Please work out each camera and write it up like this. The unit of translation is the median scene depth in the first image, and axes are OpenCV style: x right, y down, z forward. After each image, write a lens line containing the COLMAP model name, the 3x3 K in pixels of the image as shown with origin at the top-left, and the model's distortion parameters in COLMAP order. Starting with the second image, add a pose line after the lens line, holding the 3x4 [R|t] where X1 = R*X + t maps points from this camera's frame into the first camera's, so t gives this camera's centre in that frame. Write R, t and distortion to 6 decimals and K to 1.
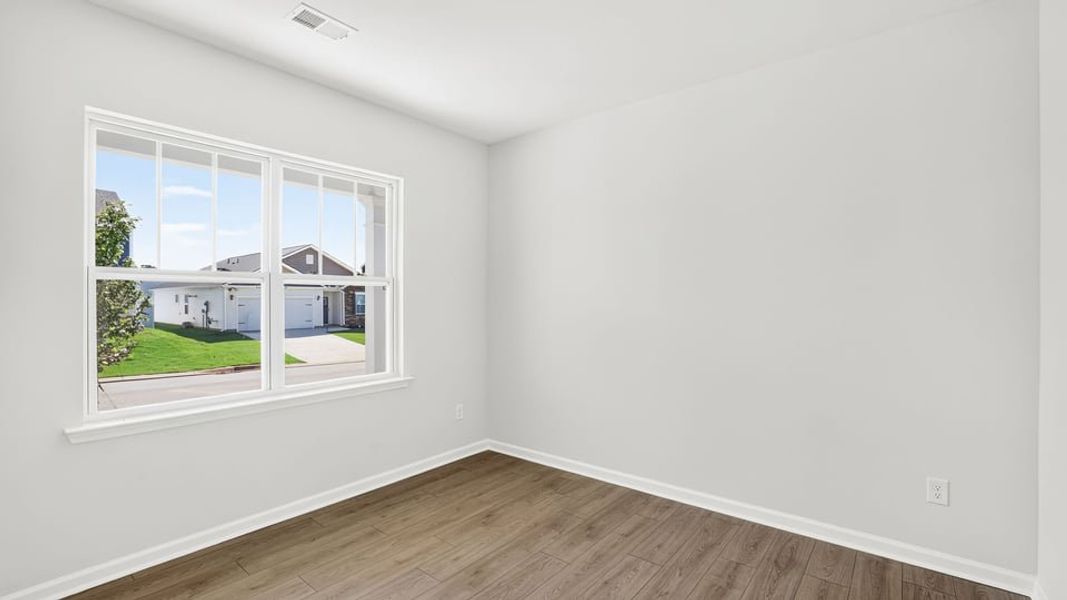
lens RADIAL K [[452.4, 0, 526.6], [0, 452.4, 299.5], [0, 0, 1]] dist [0.000205, 0.000294]
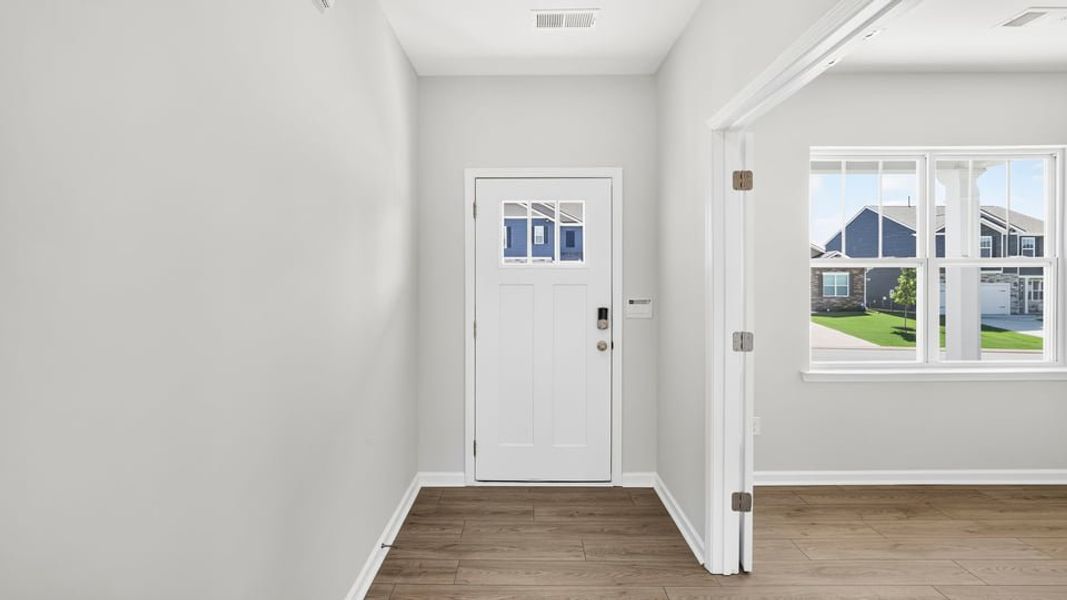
lens RADIAL K [[452.4, 0, 526.6], [0, 452.4, 299.5], [0, 0, 1]] dist [0.000205, 0.000294]
pose [[0.653566, 0.024040, -0.756488, -0.375218], [0.007831, 0.999227, 0.038519, -0.010435], [0.756829, -0.031099, 0.652873, -0.470997]]
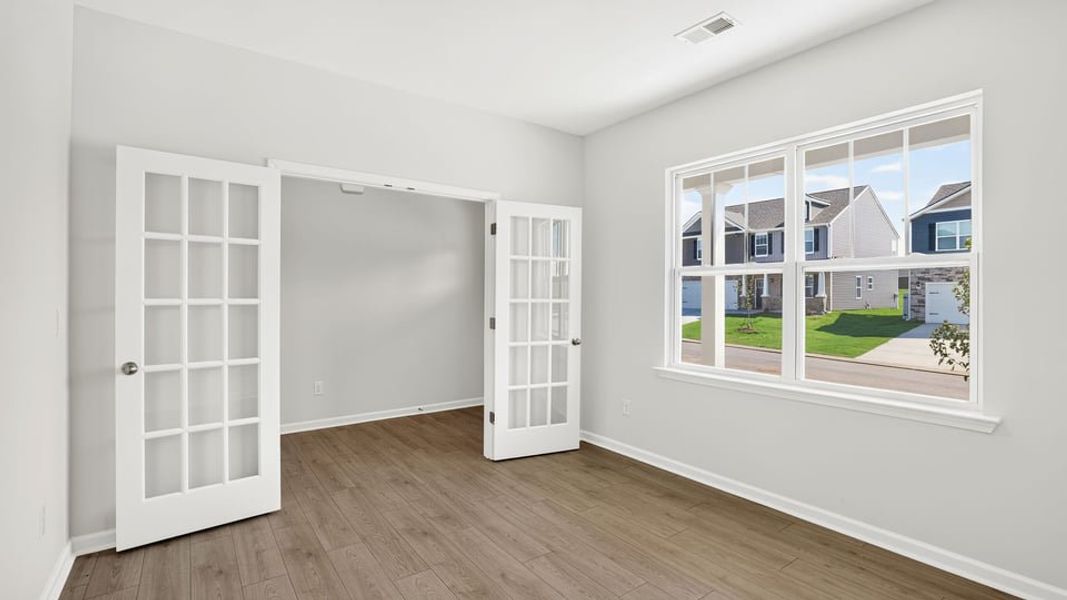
lens RADIAL K [[476.5, 0, 530.0], [0, 476.5, 297.2], [0, 0, 1]] dist [0.000238, -0.007965]
pose [[-0.219875, 0.010633, -0.975470, 0.615461], [0.010601, 0.999908, 0.008510, 0.000464], [0.975470, -0.008470, -0.219967, 0.702006]]
